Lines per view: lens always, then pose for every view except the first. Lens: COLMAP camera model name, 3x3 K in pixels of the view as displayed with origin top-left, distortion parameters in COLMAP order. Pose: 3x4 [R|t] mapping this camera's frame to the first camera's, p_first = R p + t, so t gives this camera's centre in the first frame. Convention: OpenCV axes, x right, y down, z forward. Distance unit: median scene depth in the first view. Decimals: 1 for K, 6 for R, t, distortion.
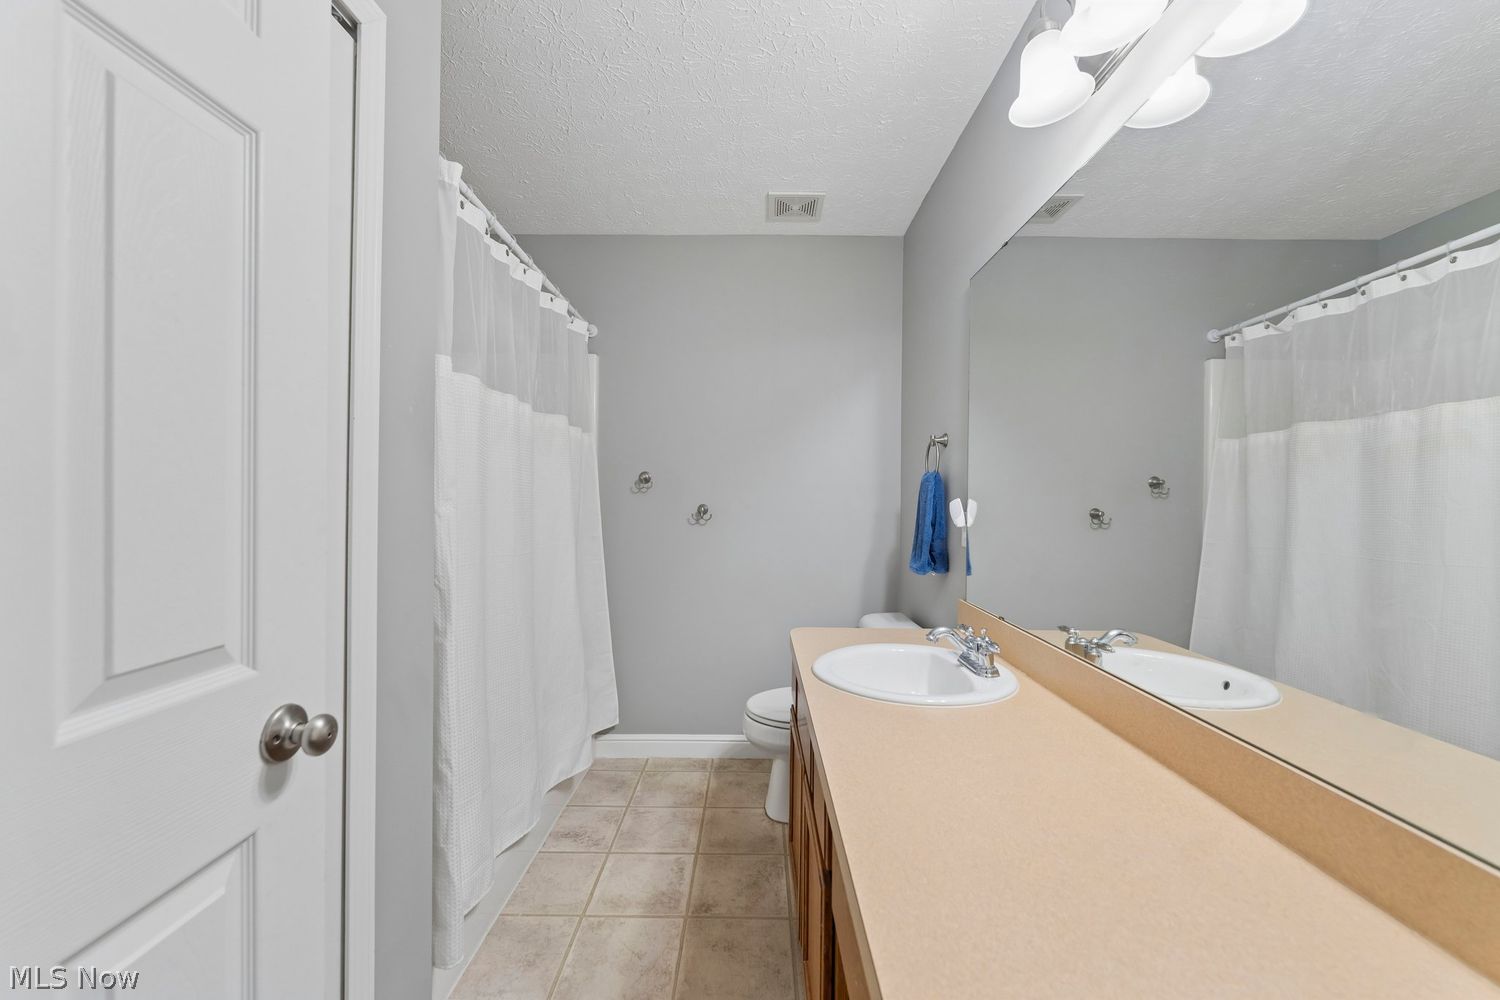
lens RADIAL K [[600.4, 0, 750.0], [0, 600.4, 500.0], [0, 0, 1]] dist [-0.002805, 0.000035]
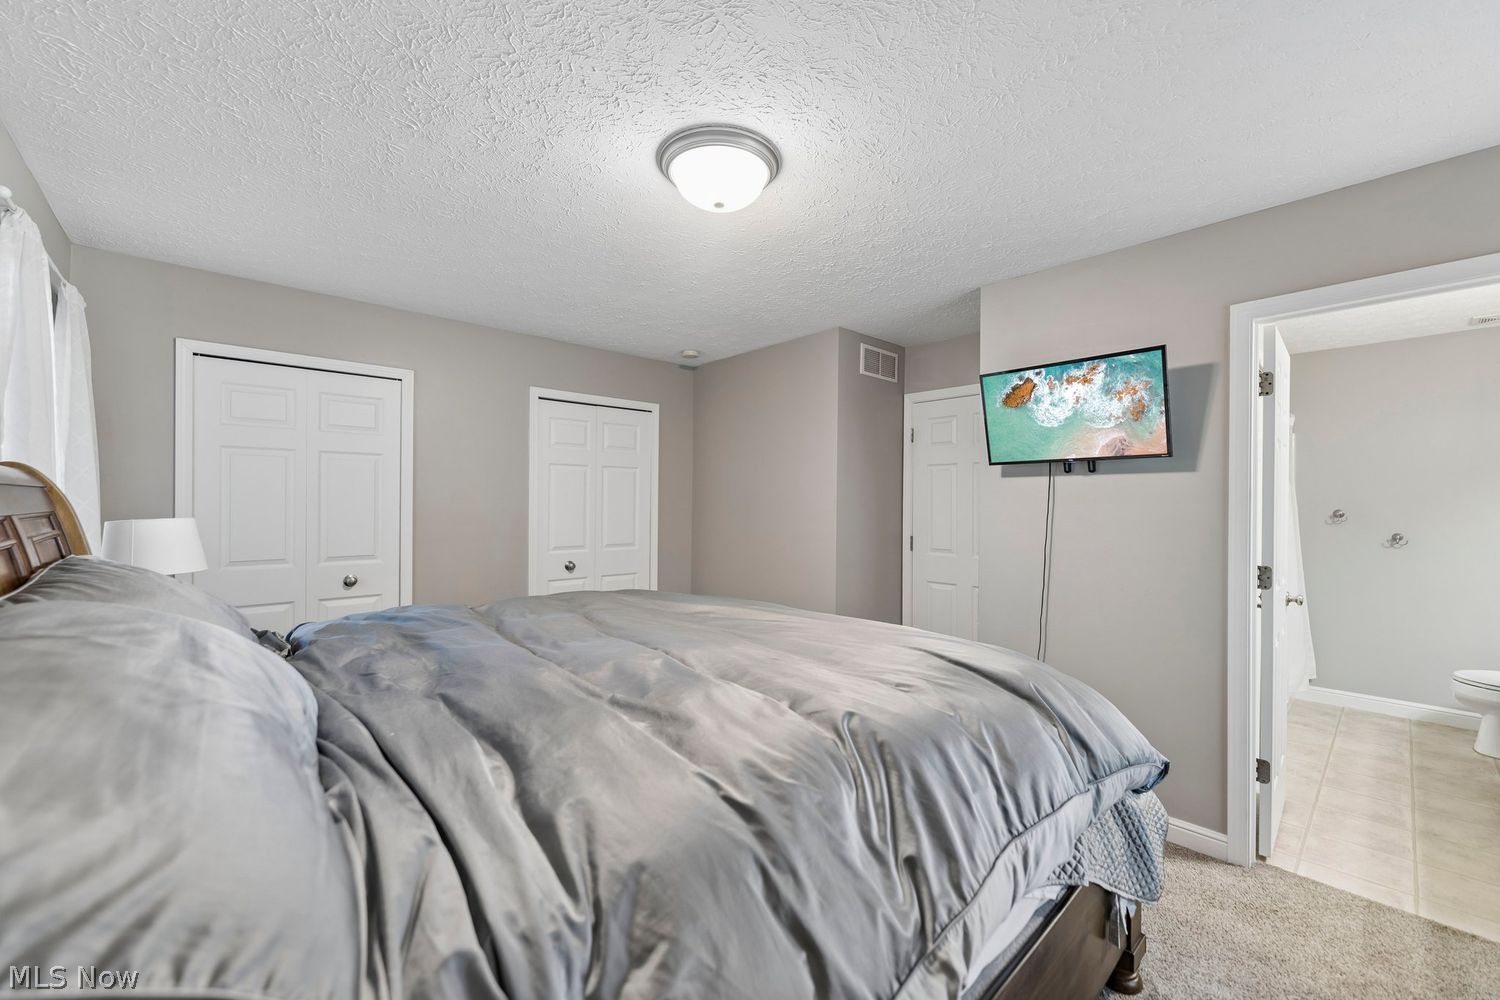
lens RADIAL K [[597.4, 0, 747.3], [0, 597.4, 504.4], [0, 0, 1]] dist [-0.001585, -0.000093]
pose [[0.683238, -0.003810, -0.730186, -0.122537], [-0.002936, 0.999964, -0.007965, -0.054345], [0.730190, 0.007586, 0.683202, -1.284655]]
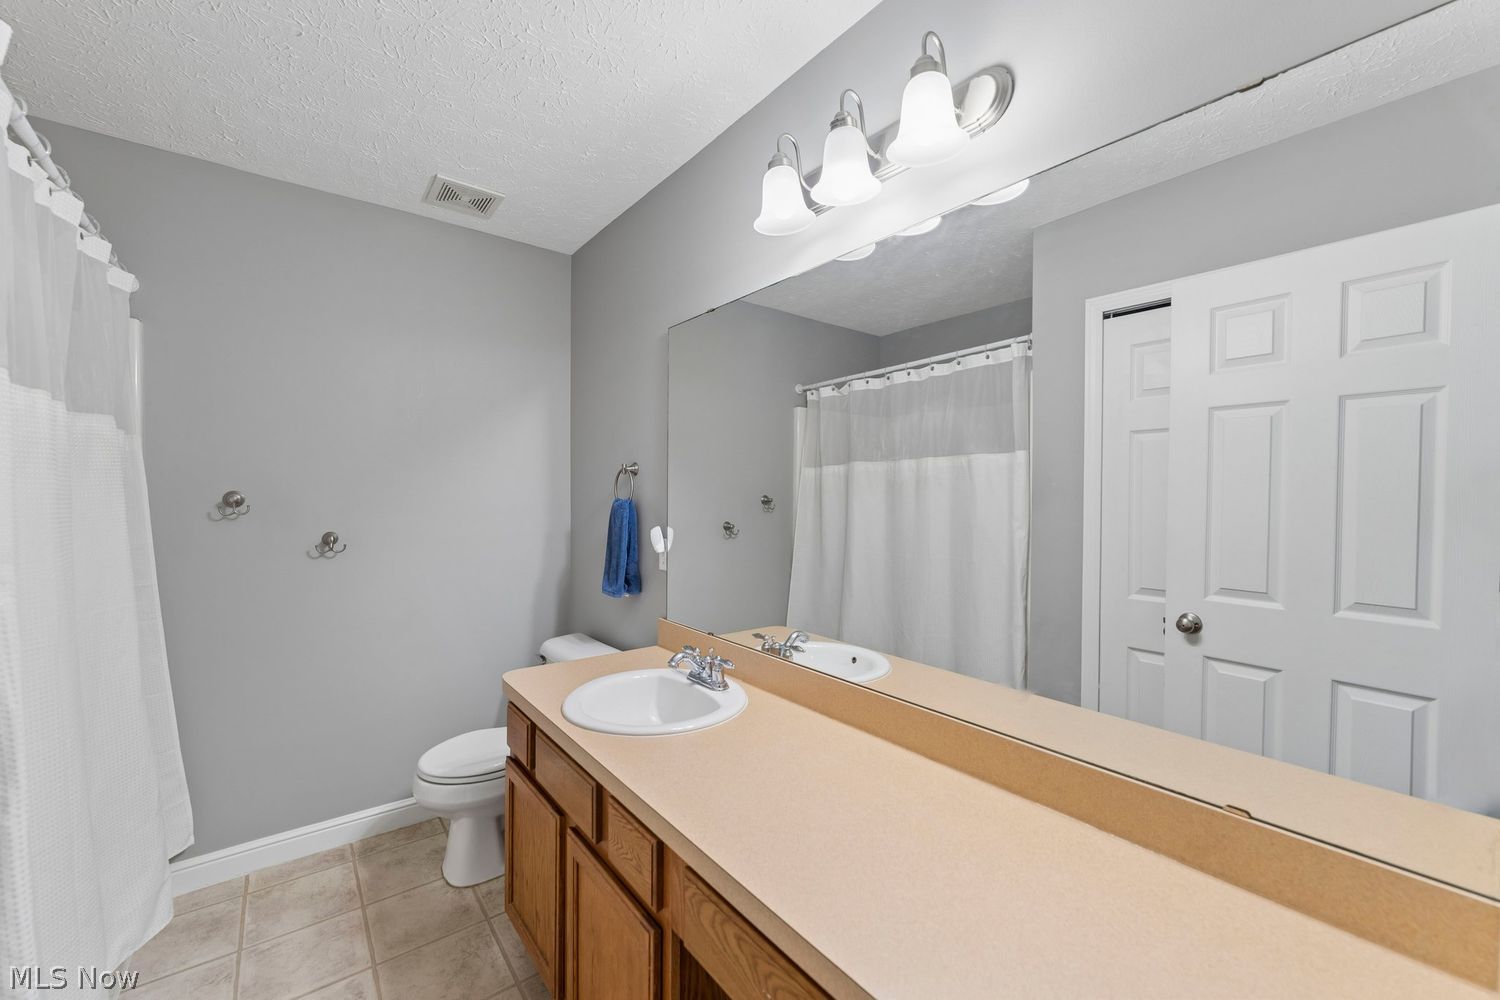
lens RADIAL K [[600.4, 0, 750.0], [0, 600.4, 500.0], [0, 0, 1]] dist [-0.002805, 0.000035]
pose [[0.778090, -0.010367, 0.628067, -0.178557], [0.001800, 0.999896, 0.014274, -0.056428], [-0.628150, -0.009976, 0.778028, 0.037073]]
